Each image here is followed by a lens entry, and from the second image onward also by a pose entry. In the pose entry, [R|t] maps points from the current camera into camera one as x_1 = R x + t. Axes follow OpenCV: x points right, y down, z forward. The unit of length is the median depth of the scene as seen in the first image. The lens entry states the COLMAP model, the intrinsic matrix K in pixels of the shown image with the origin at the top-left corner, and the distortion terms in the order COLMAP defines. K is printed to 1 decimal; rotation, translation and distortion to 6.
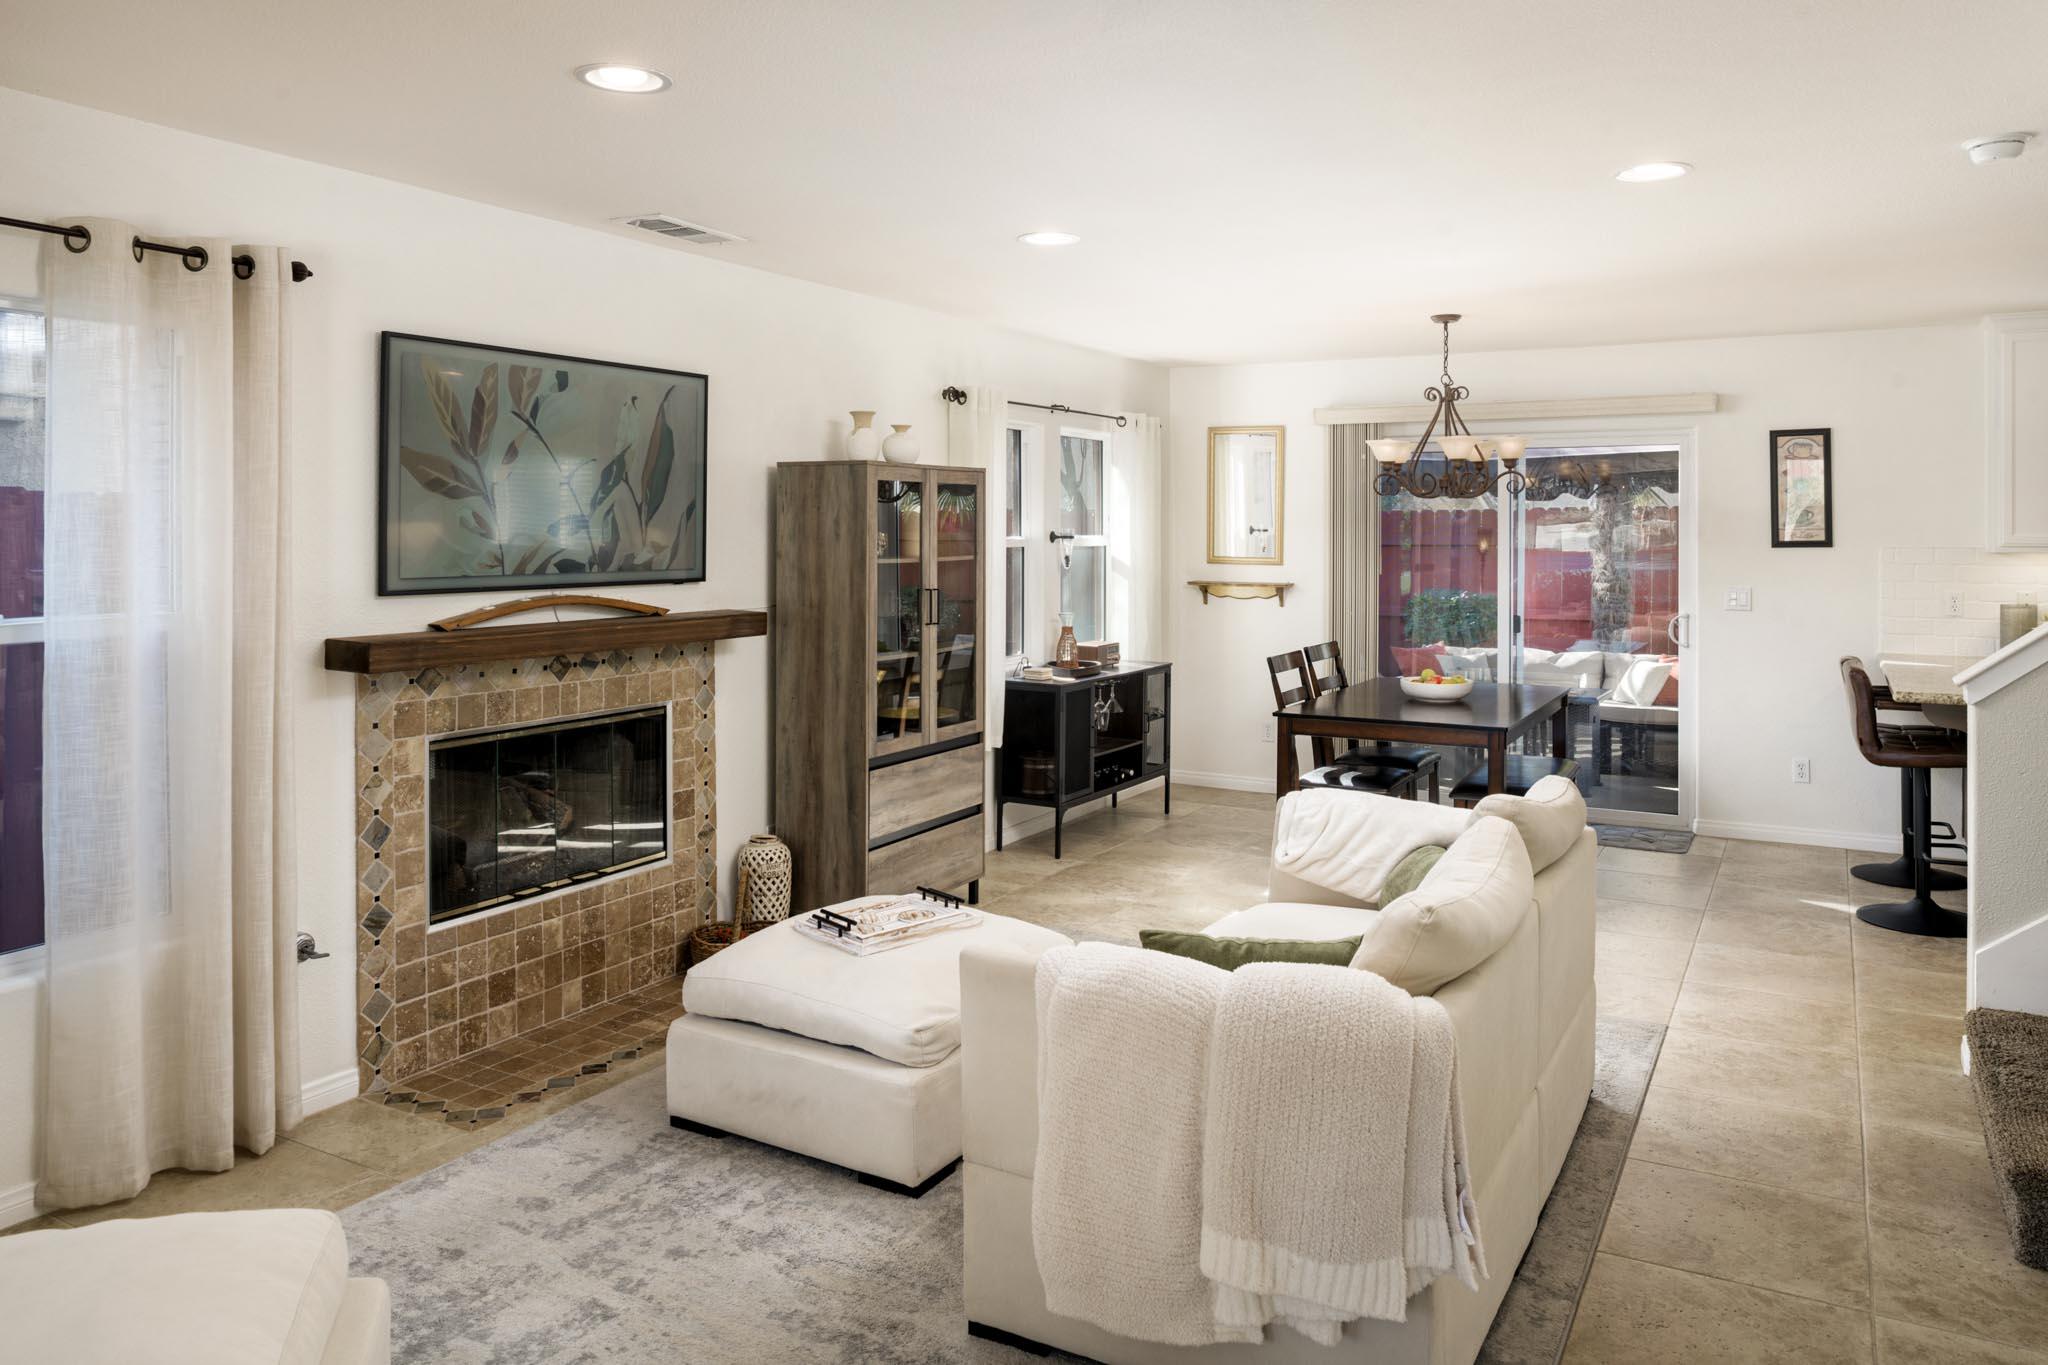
lens RADIAL K [[1394.7, 0, 1057.6], [0, 1394.7, 516.4], [0, 0, 1]] dist [-0.035758, 0.001360]
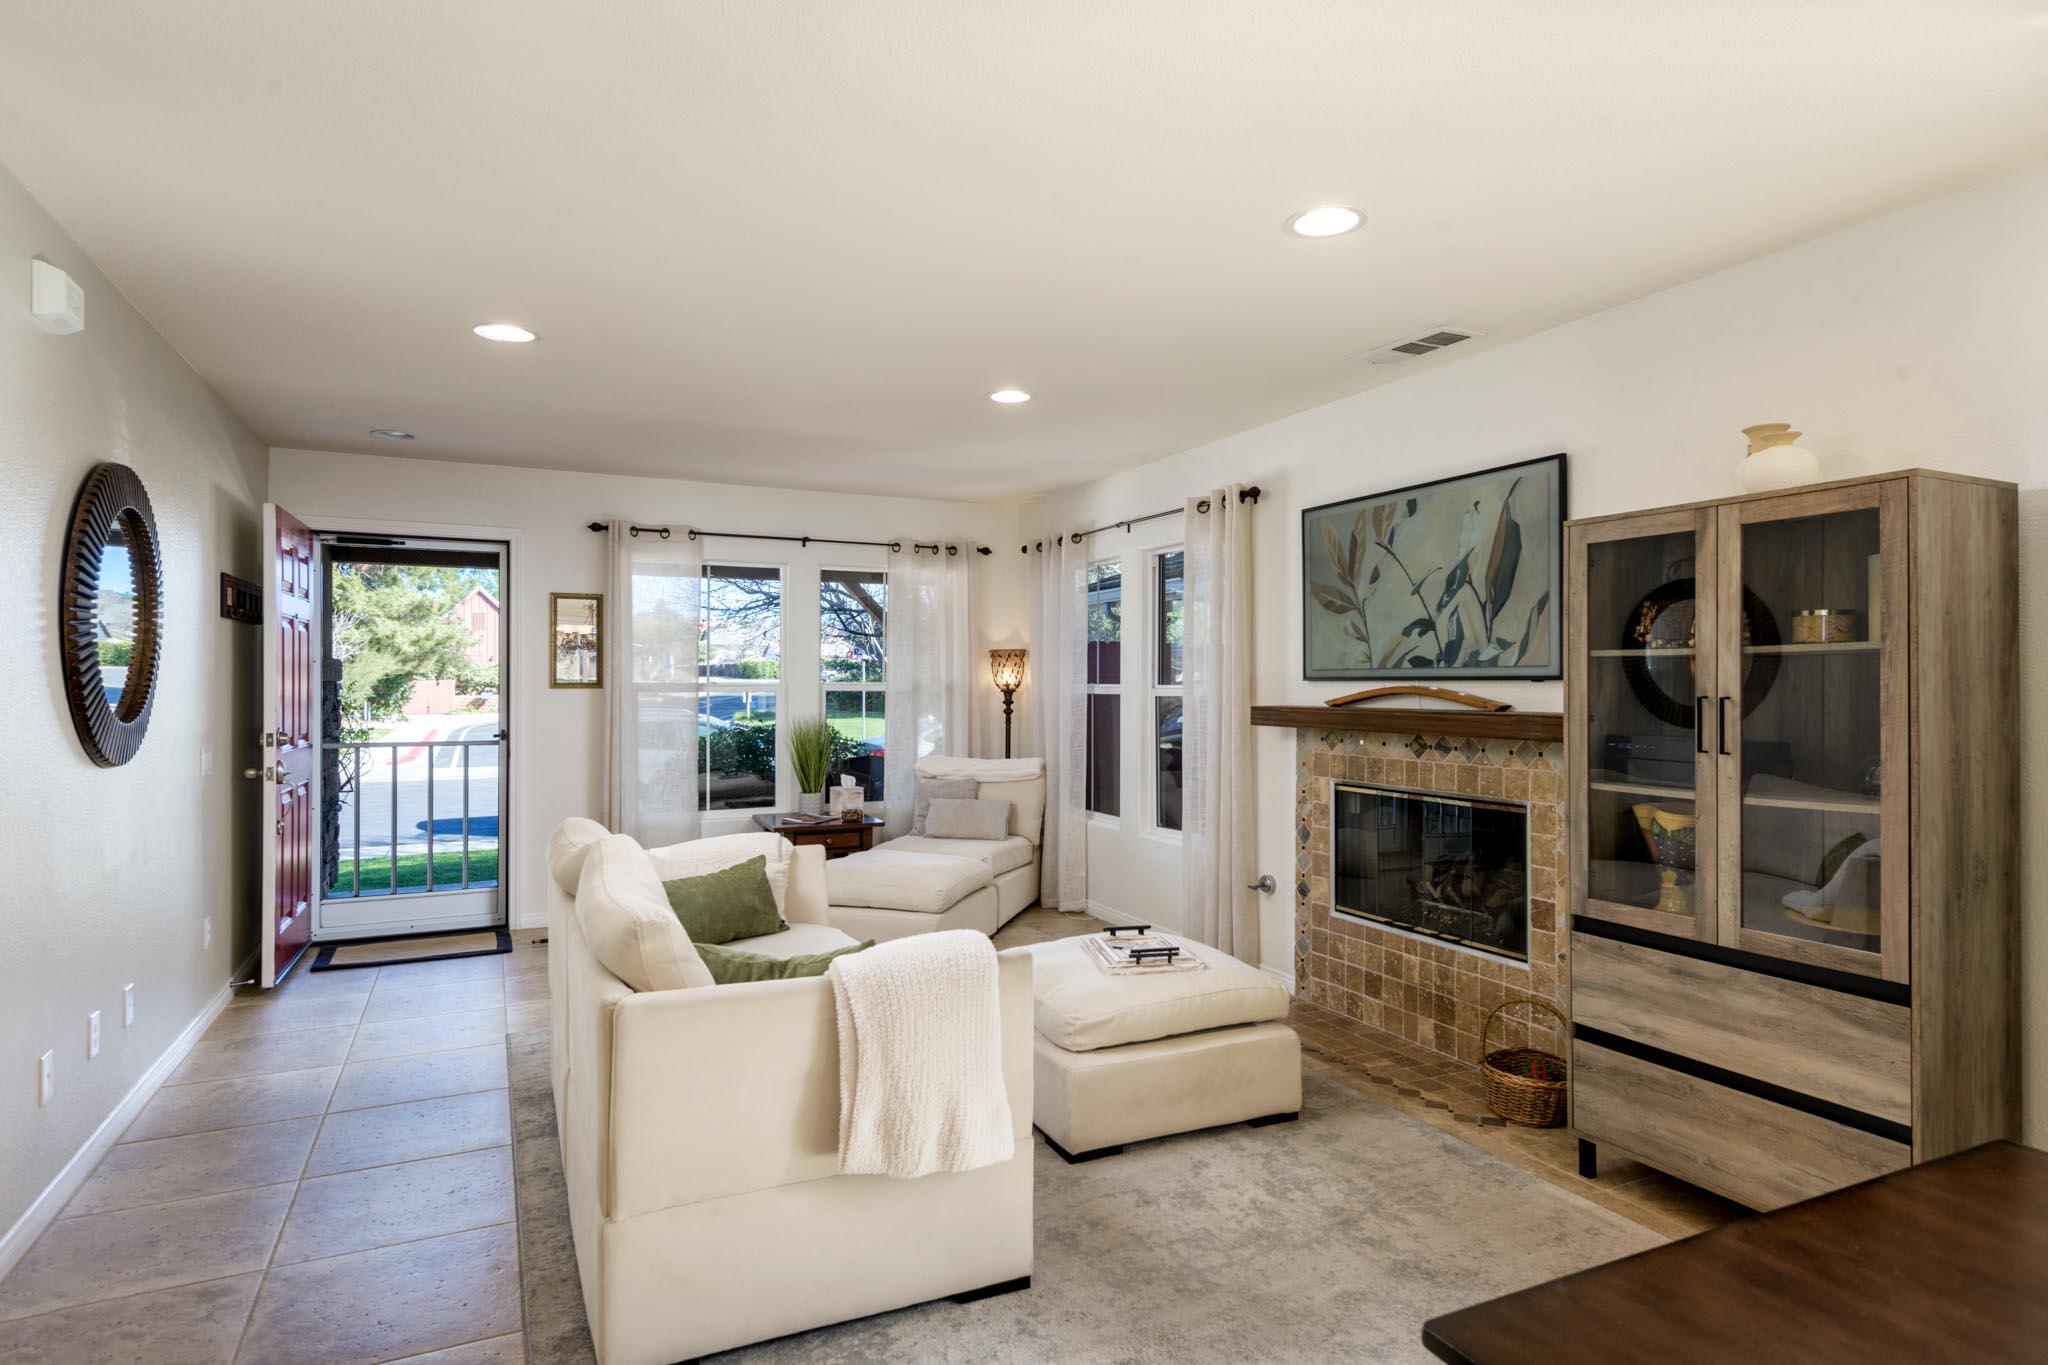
lens RADIAL K [[1115.1, 0, 1020.2], [0, 1115.1, 676.6], [0, 0, 1]] dist [0.004324, 0.000612]
pose [[-0.587702, -0.010148, -0.809014, 0.488935], [0.001296, 0.999908, -0.013484, 0.048244], [0.809077, -0.008973, -0.587634, 1.019218]]
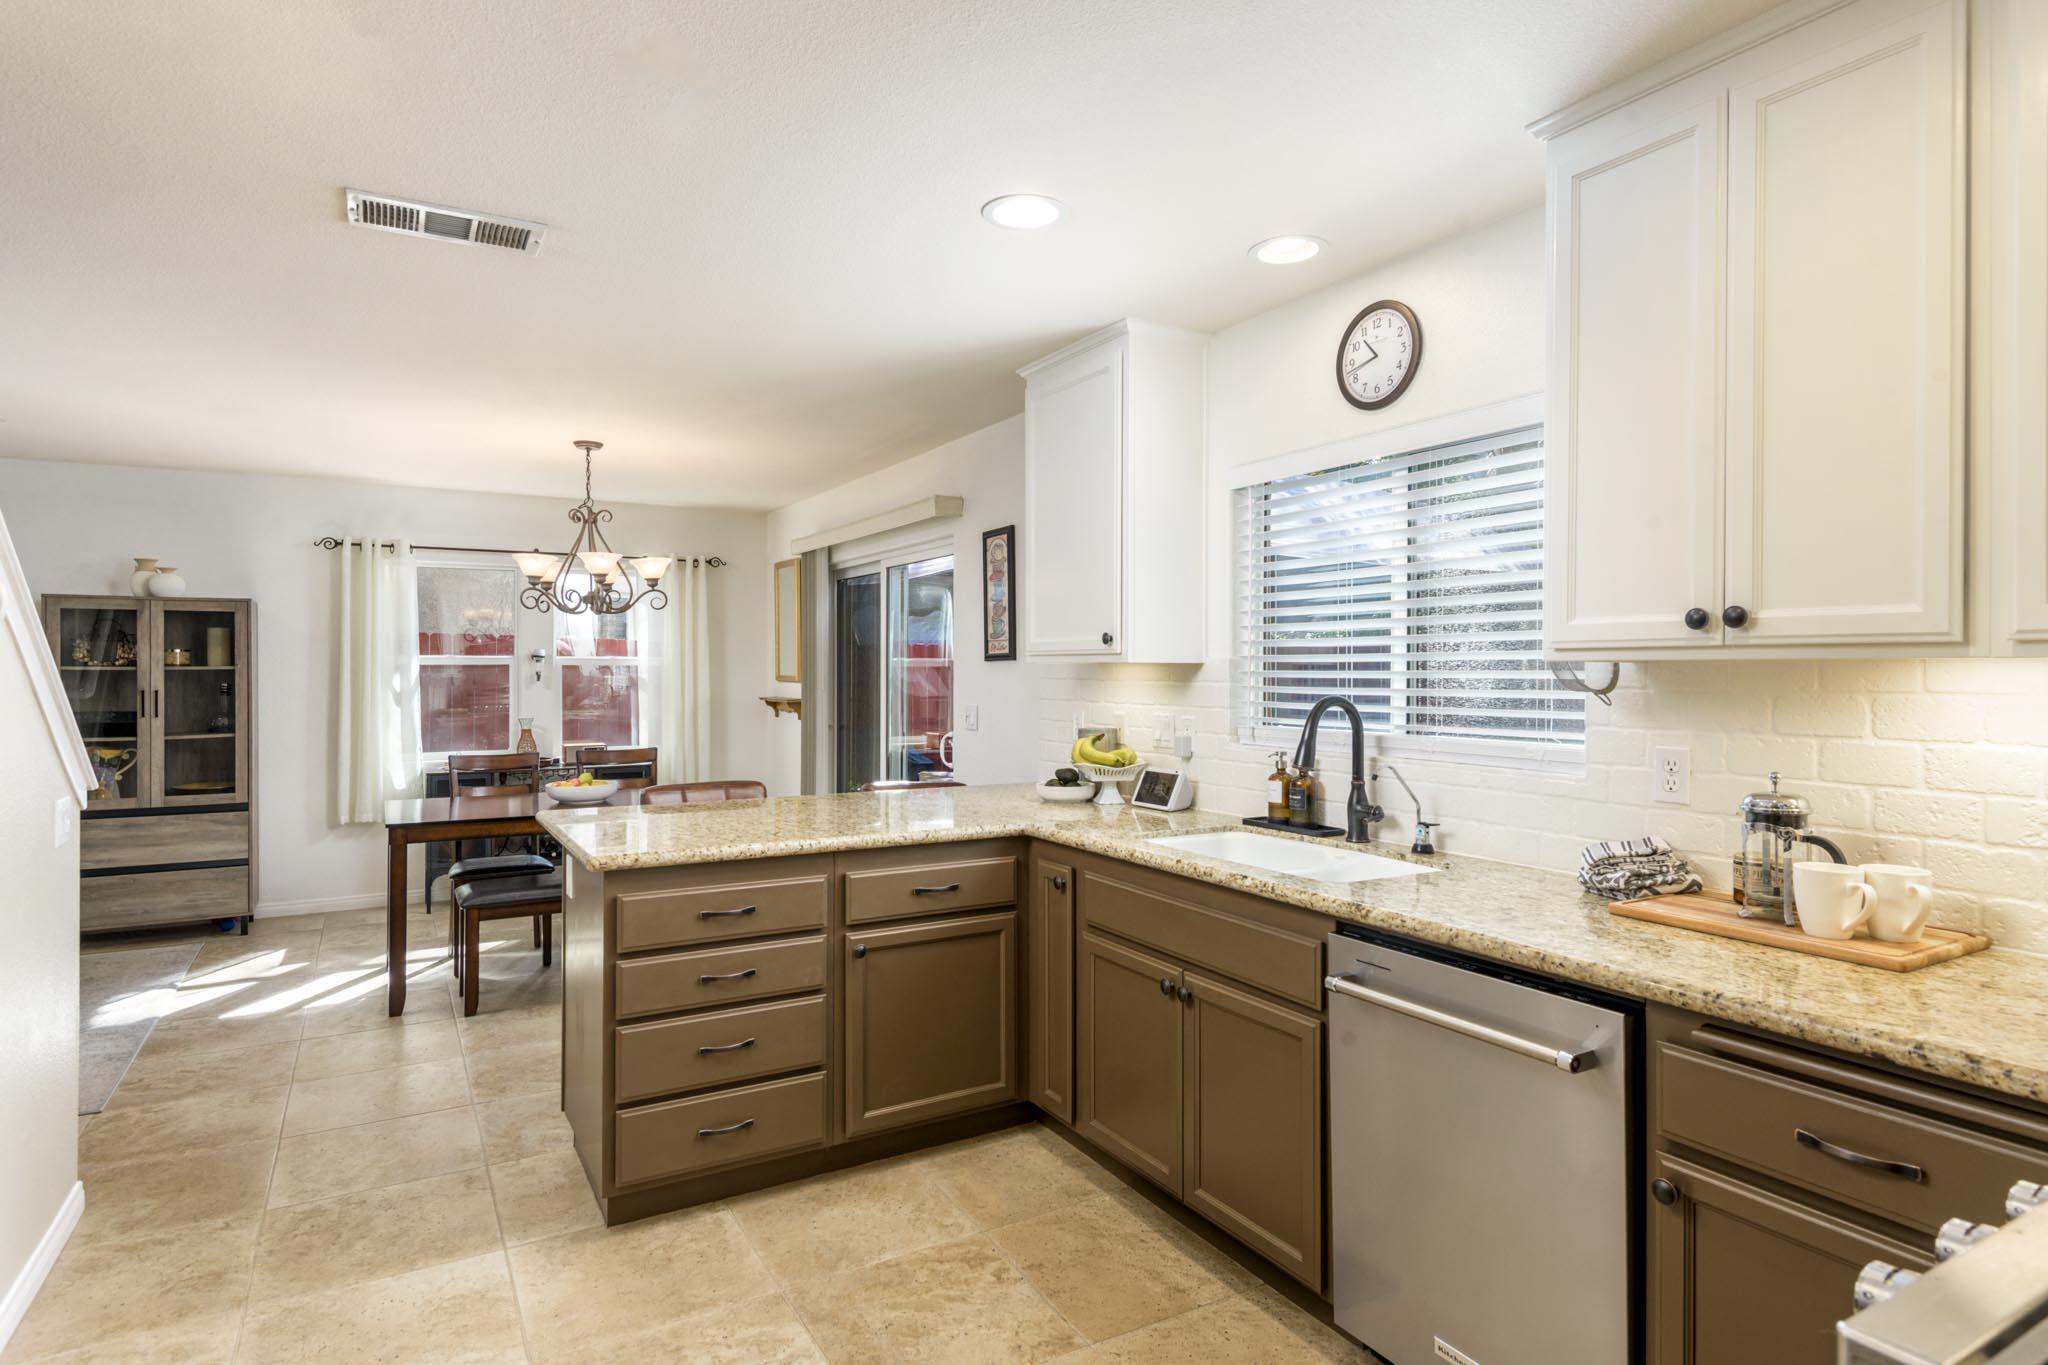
lens RADIAL K [[1119.6, 0, 1073.4], [0, 1119.6, 673.1], [0, 0, 1]] dist [0.011081, -0.002473]
pose [[0.867269, -0.001192, -0.497838, 1.177009], [0.005473, 0.999960, 0.007139, 0.032138], [0.497809, -0.008916, 0.867241, 0.496720]]
